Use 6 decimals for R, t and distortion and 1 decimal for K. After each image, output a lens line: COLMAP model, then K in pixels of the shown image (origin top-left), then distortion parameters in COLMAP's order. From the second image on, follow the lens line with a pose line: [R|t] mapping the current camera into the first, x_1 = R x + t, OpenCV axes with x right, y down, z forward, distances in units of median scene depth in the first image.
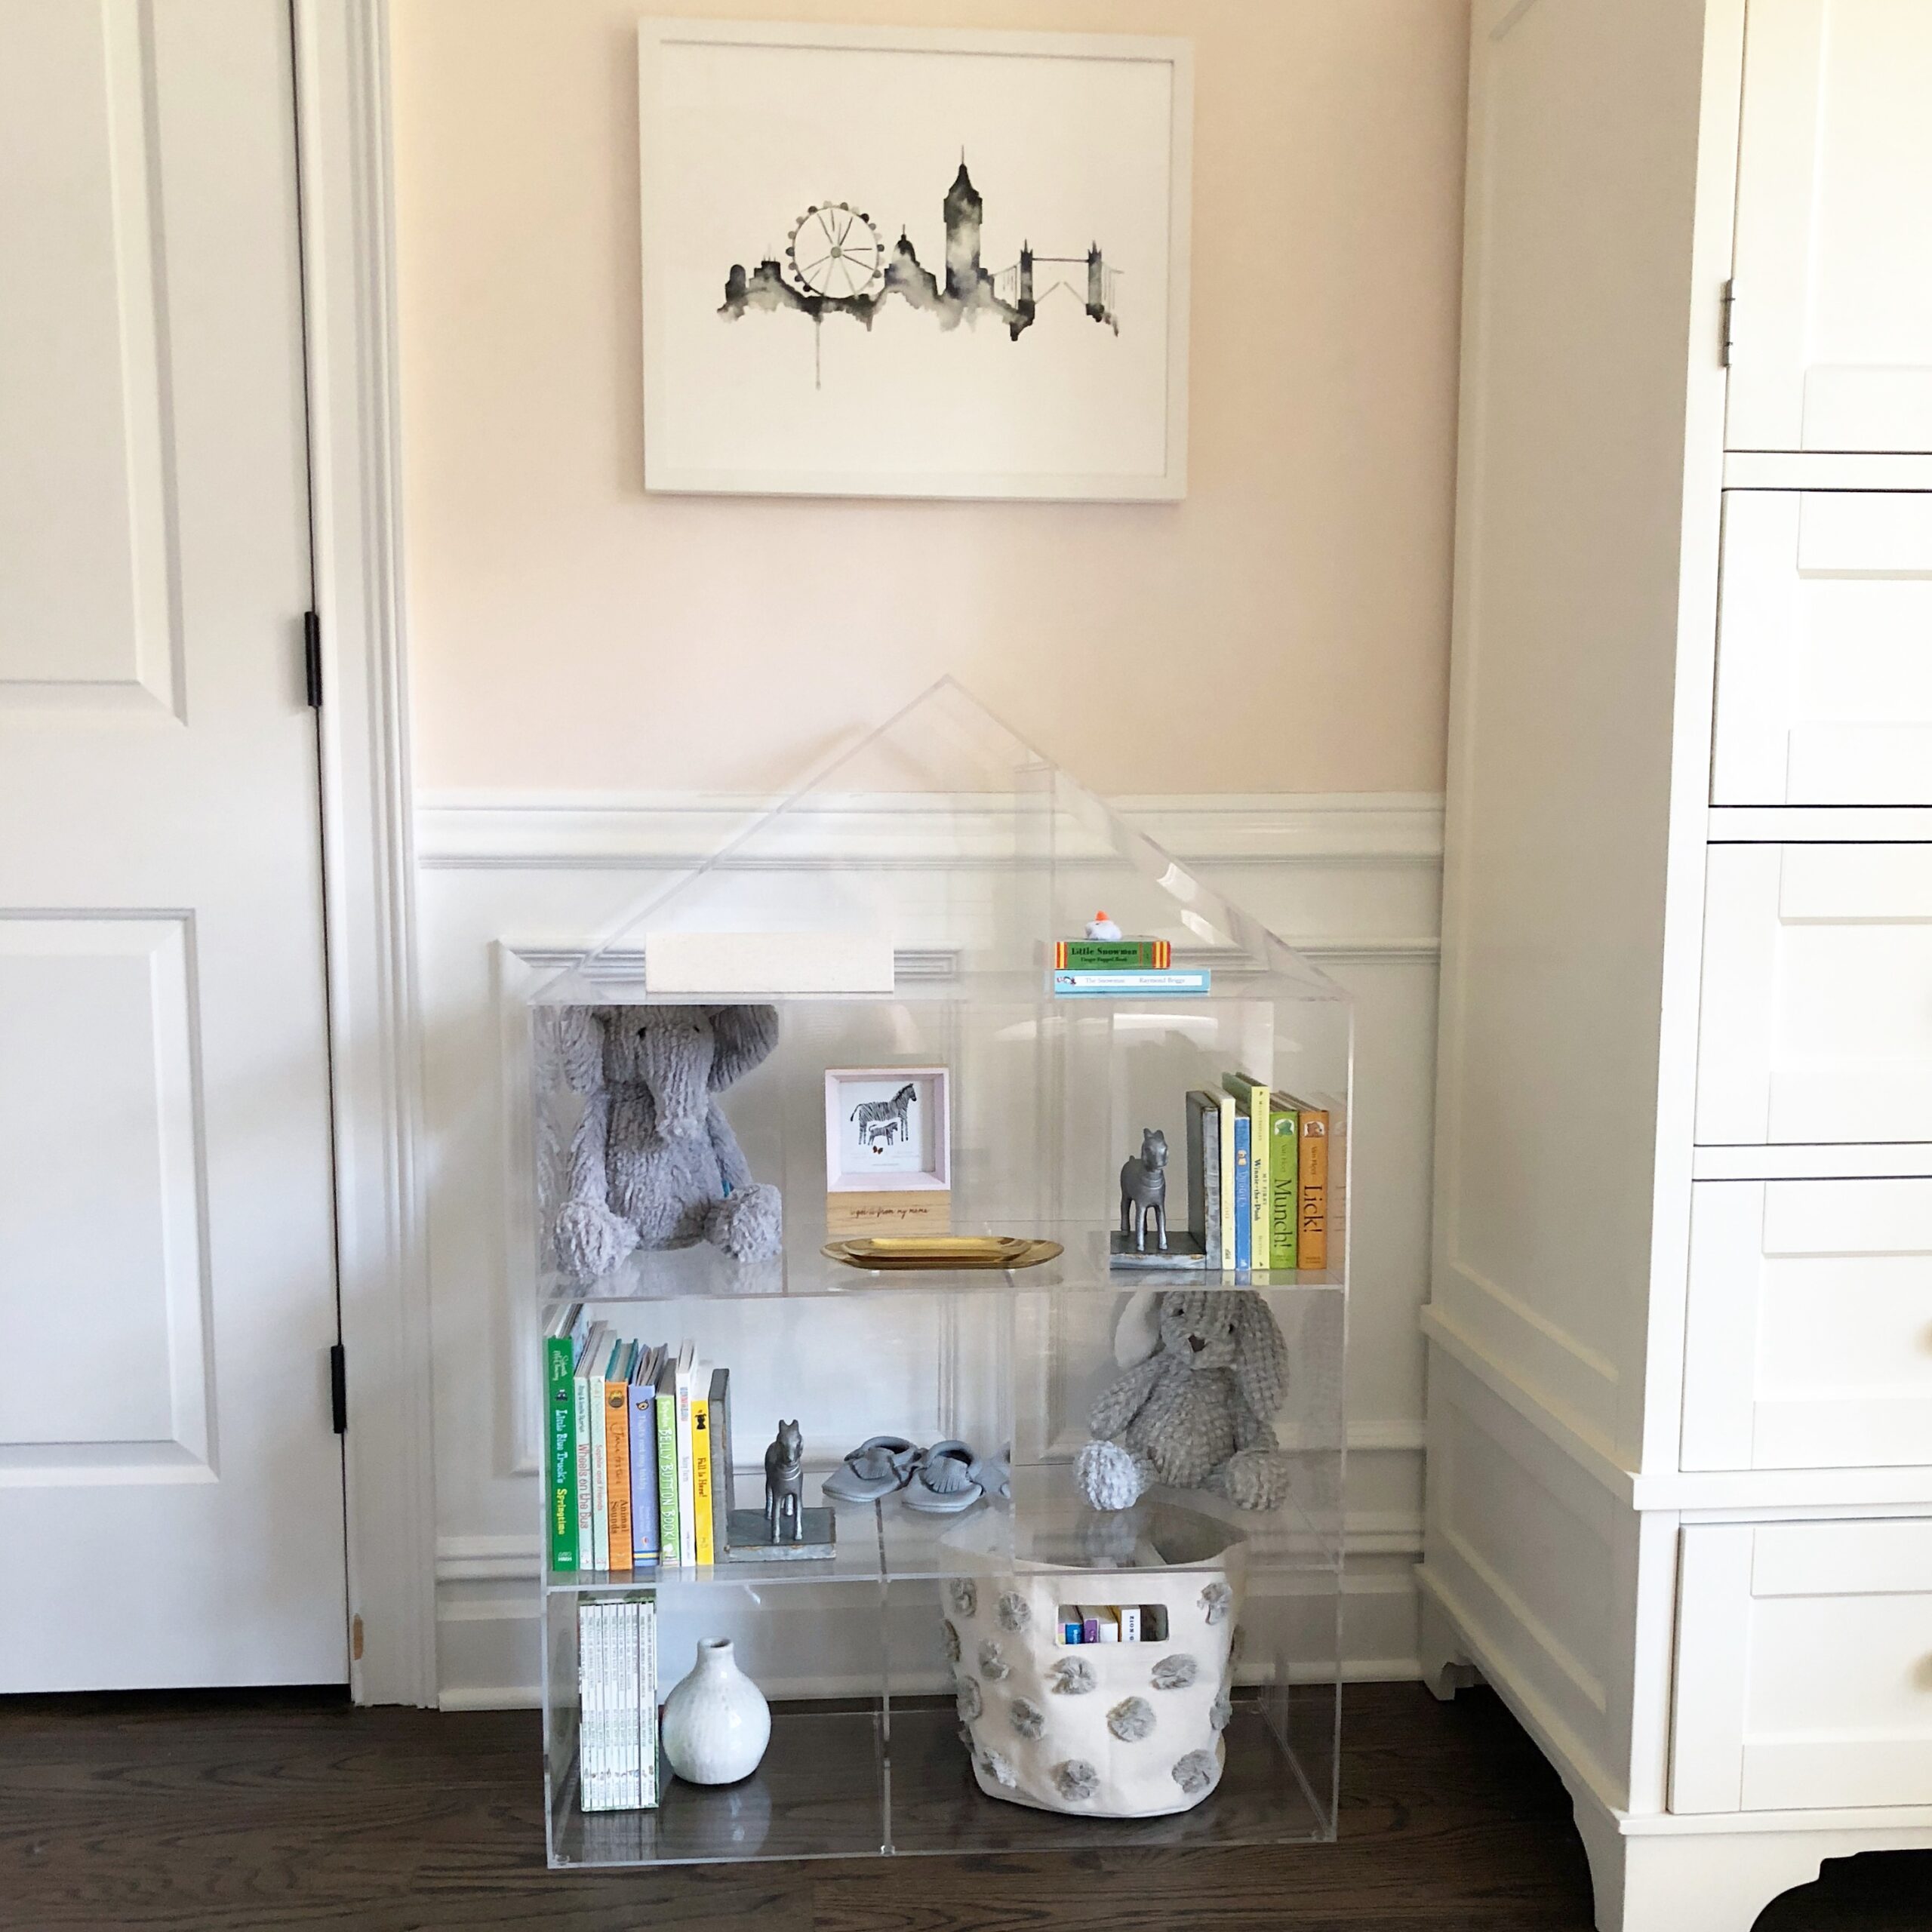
lens RADIAL K [[2094.4, 0, 1009.3], [0, 2094.4, 1119.0], [0, 0, 1]] dist [0.159220, -0.432024]
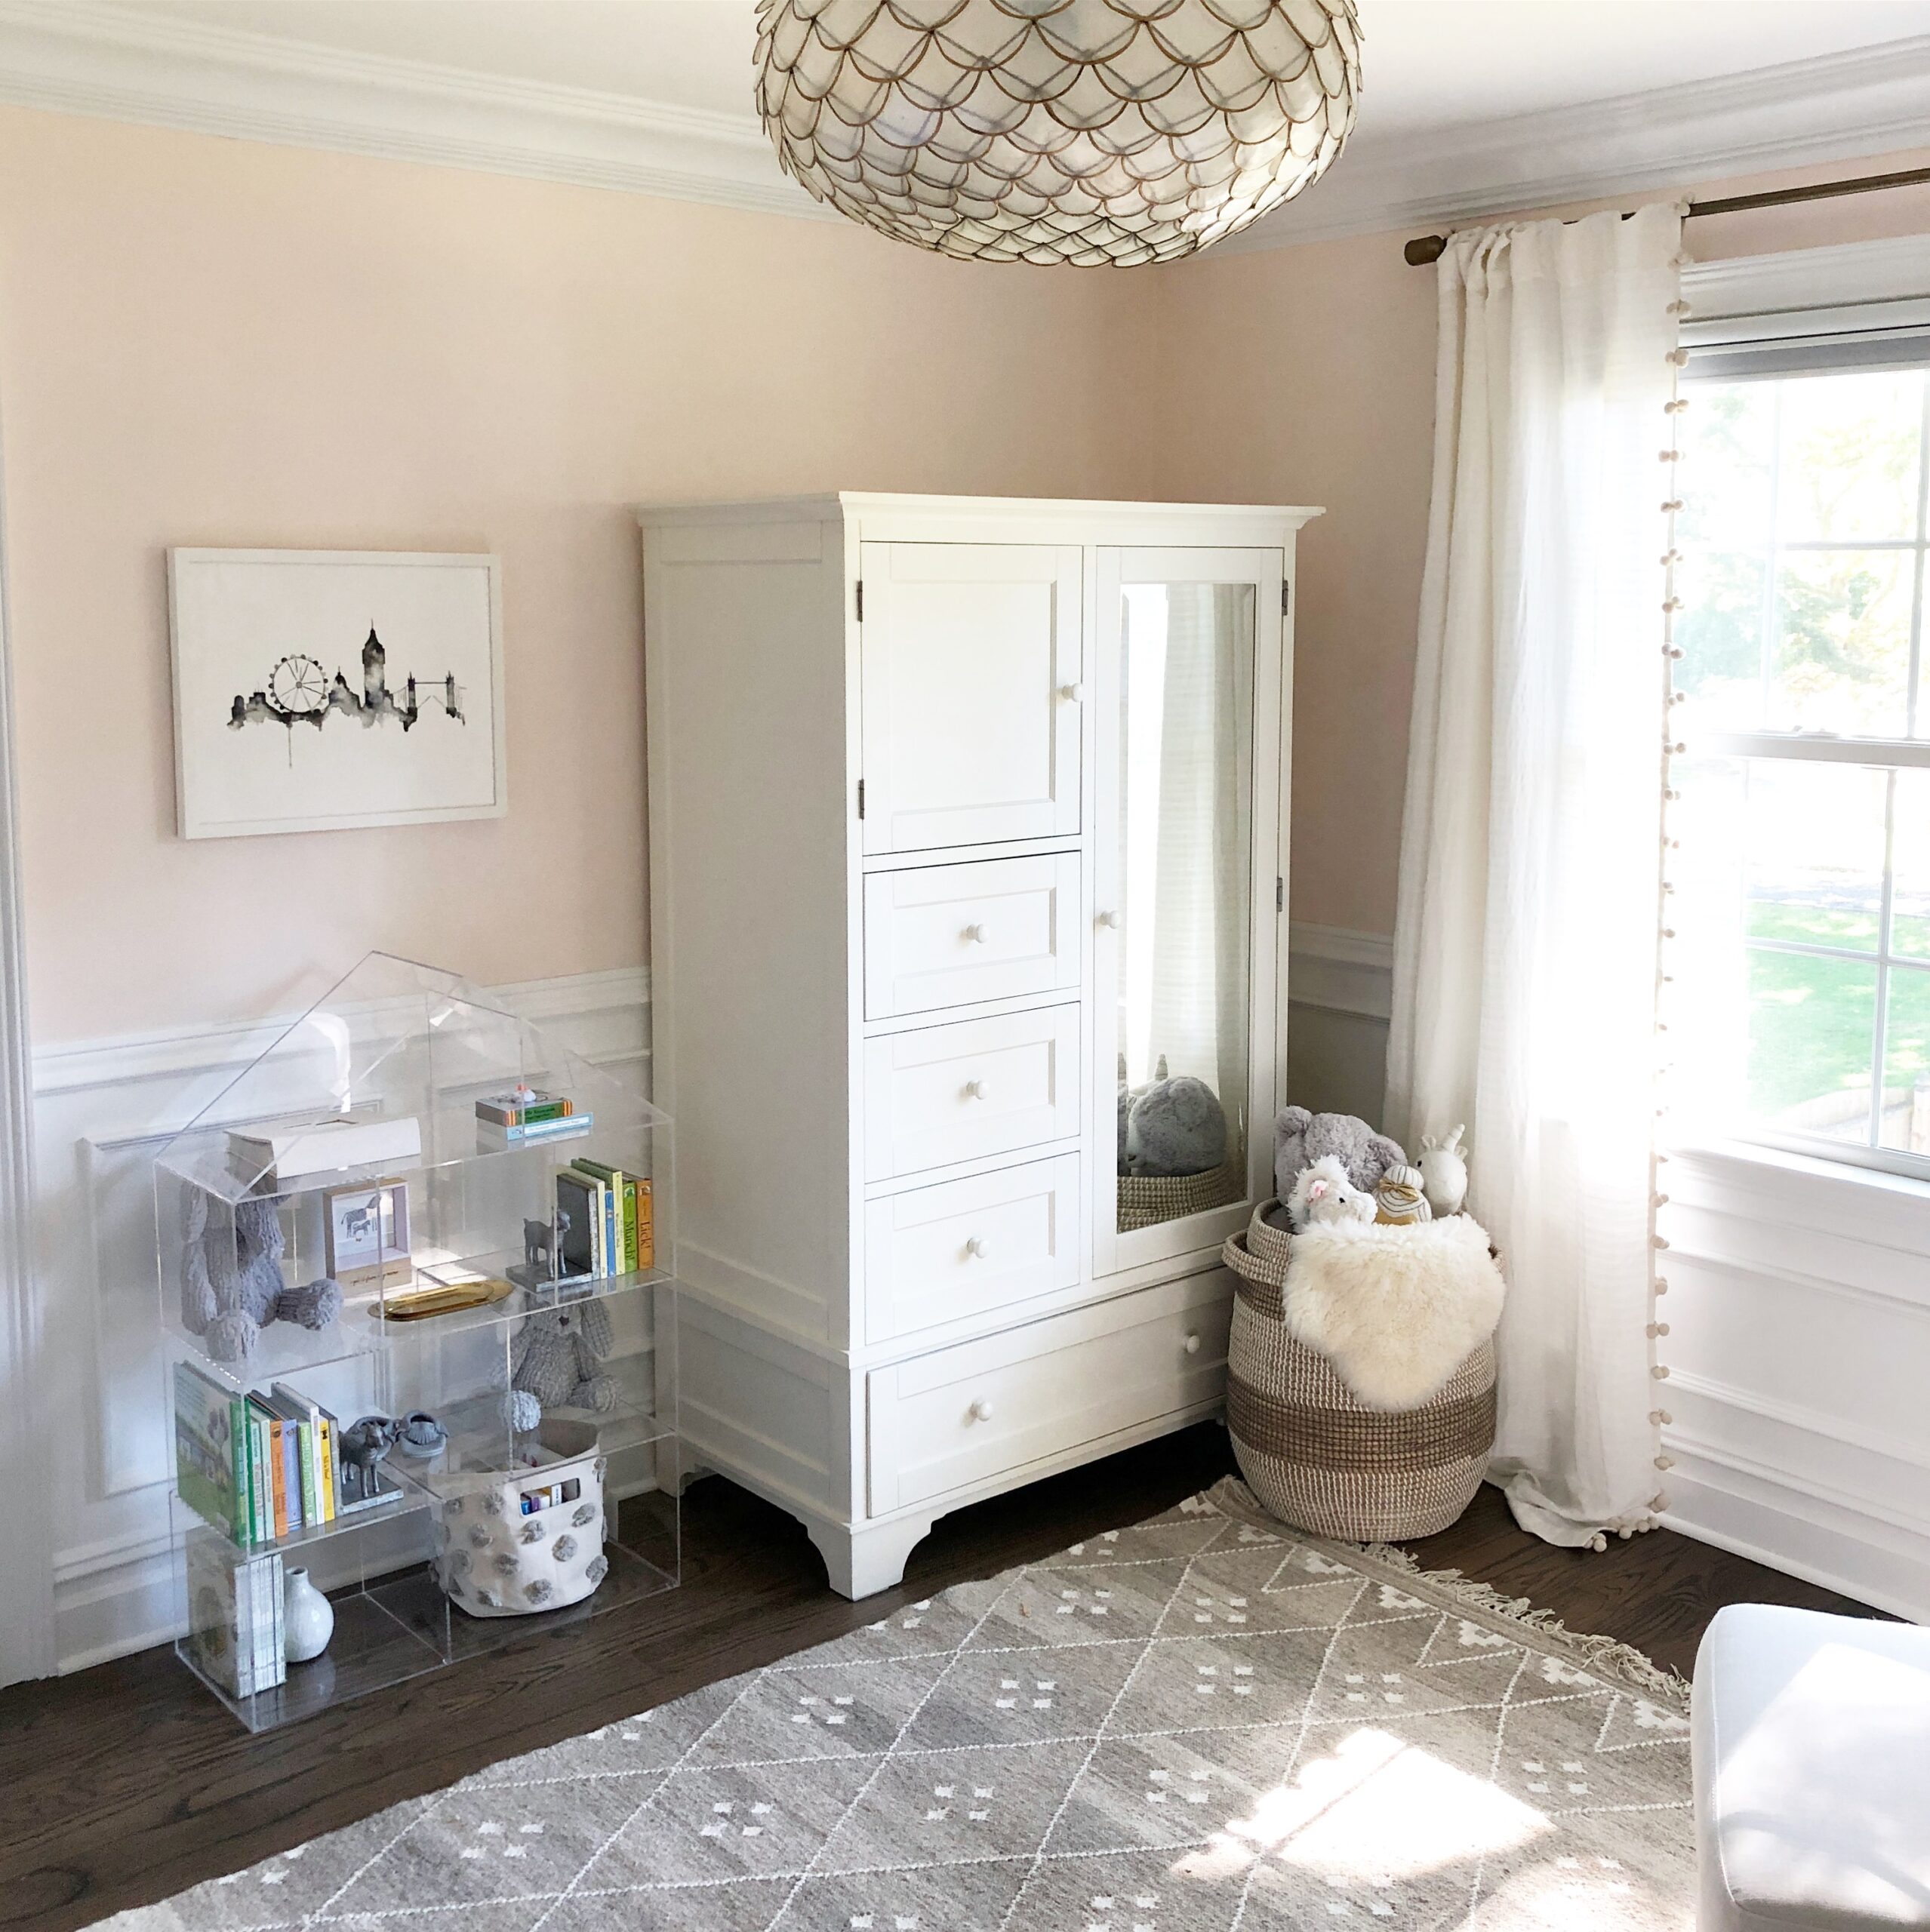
lens RADIAL K [[2148.0, 0, 965.0], [0, 2148.0, 966.0], [0, 0, 1]] dist [0.042111, -0.009289]
pose [[0.813209, -0.098518, 0.573573, -0.620856], [0.082489, 0.995129, 0.053972, -0.245948], [-0.576096, 0.003423, 0.817375, -0.597277]]
